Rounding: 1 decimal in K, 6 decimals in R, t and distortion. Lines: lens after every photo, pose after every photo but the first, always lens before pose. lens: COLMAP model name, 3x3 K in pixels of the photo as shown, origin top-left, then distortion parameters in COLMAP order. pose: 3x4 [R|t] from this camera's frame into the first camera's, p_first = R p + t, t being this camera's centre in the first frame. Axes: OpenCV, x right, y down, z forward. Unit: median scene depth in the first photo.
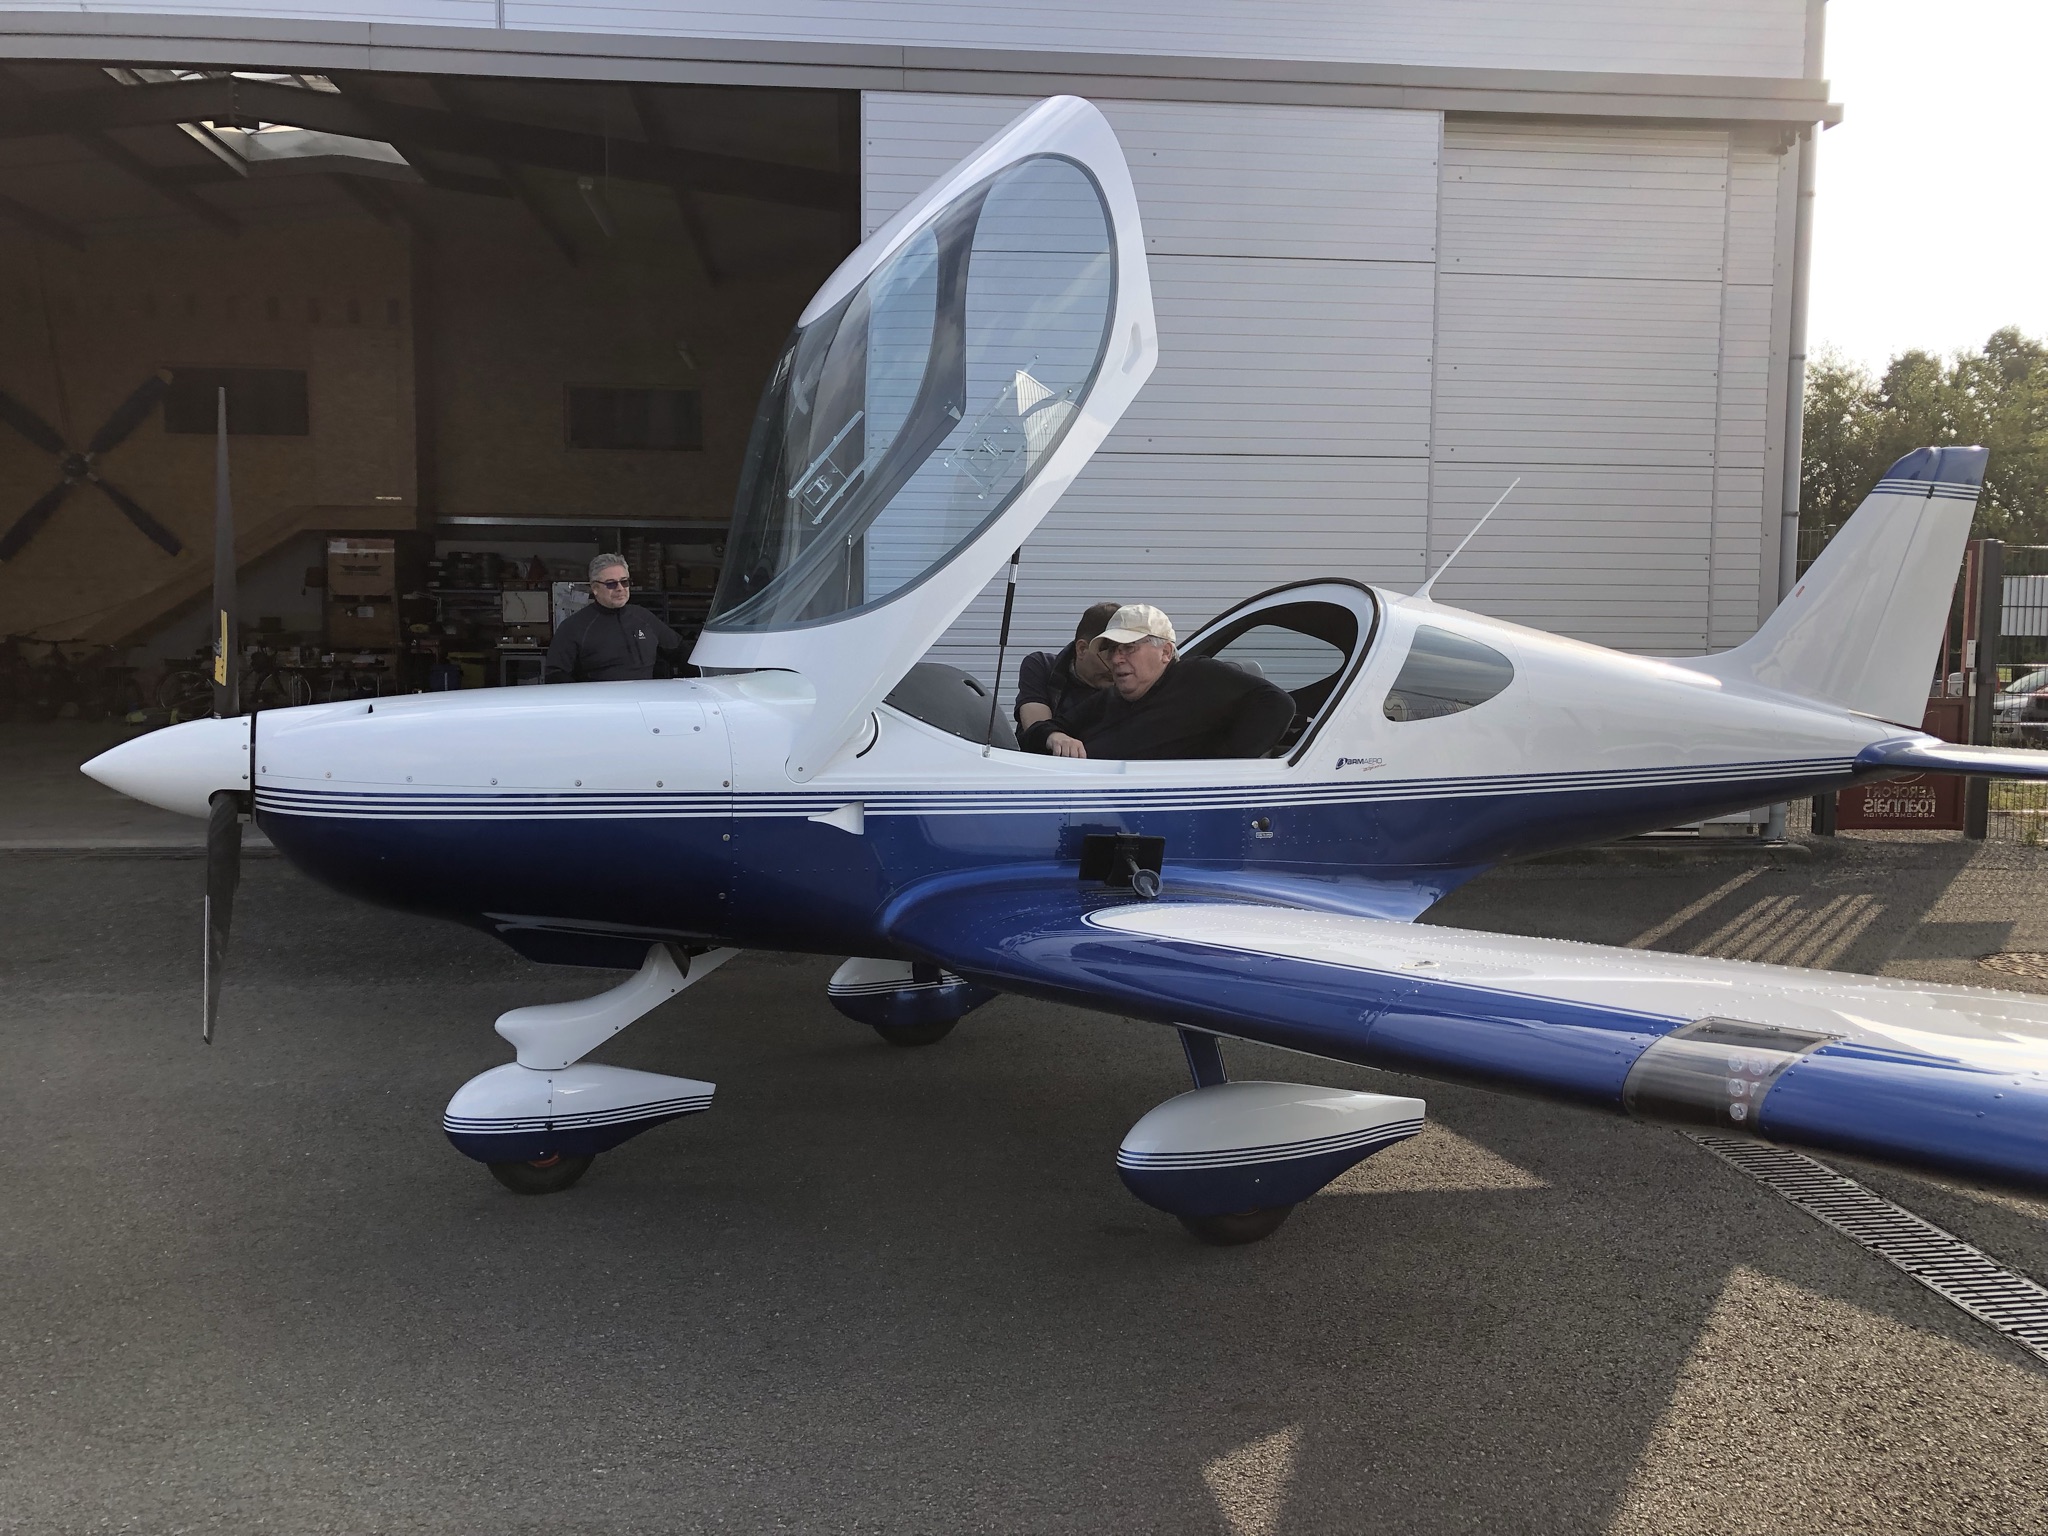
lens RADIAL K [[1694.3, 0, 1024.0], [0, 1694.3, 768.0], [0, 0, 1]] dist [0.046032, -0.107605]
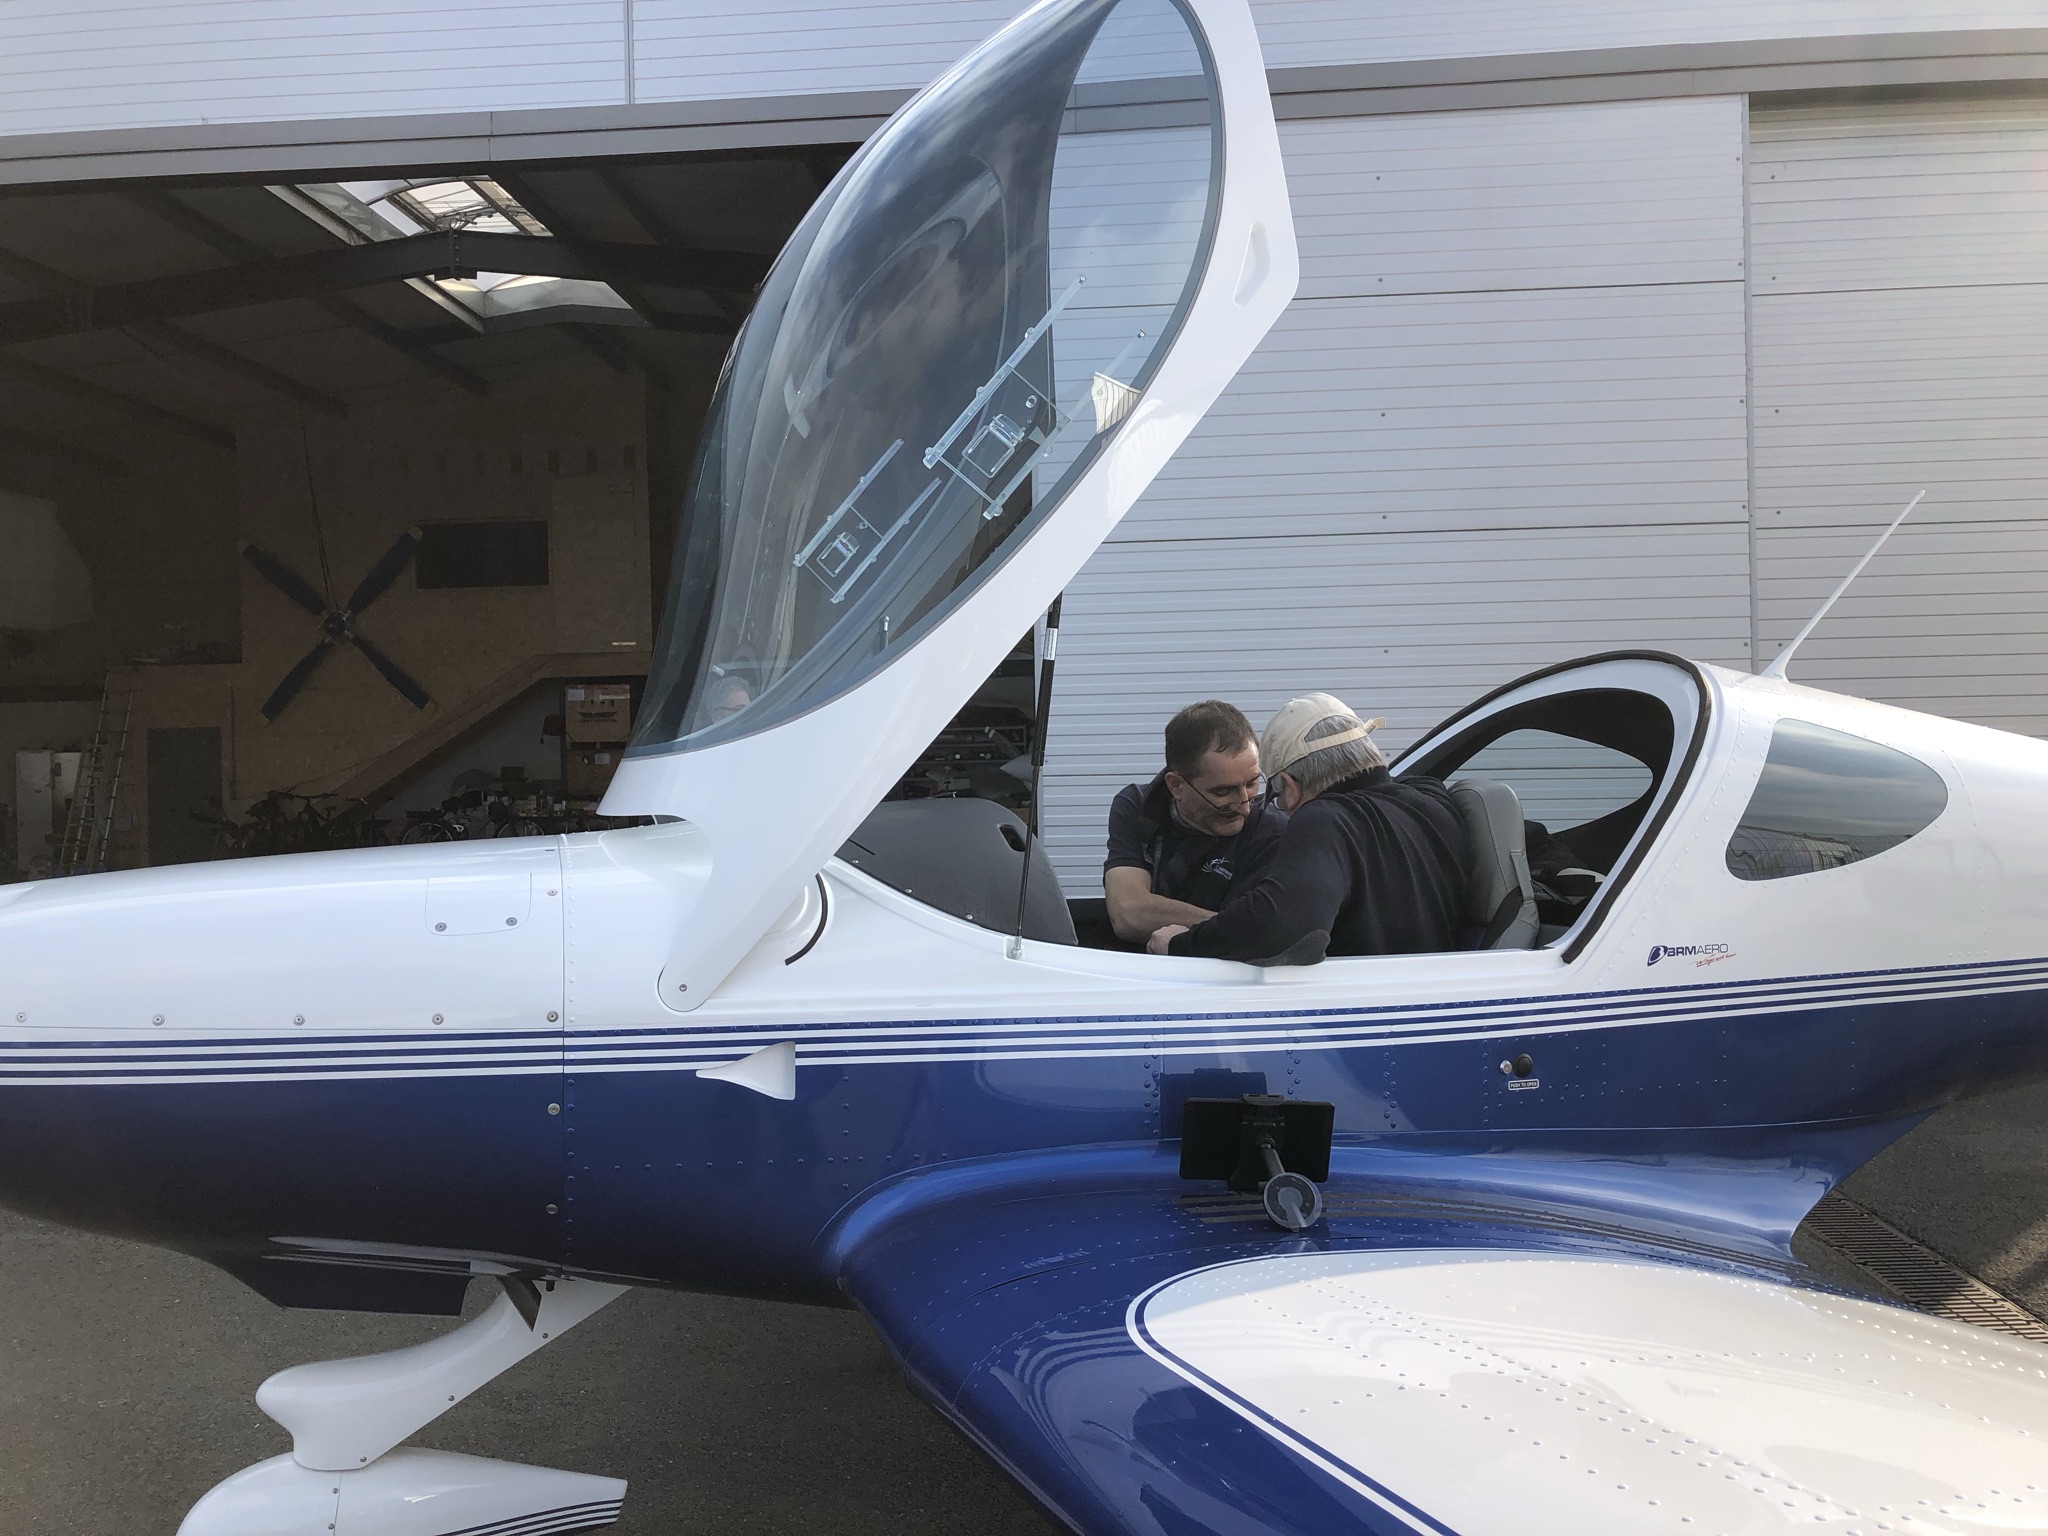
lens RADIAL K [[1680.4, 0, 998.6], [0, 1680.4, 755.5], [0, 0, 1]] dist [-0.008064, 0.042711]
pose [[0.983322, -0.028571, -0.179615, 0.064035], [0.012975, 0.996088, -0.087413, -0.021601], [0.181410, 0.083625, 0.979846, 0.354167]]
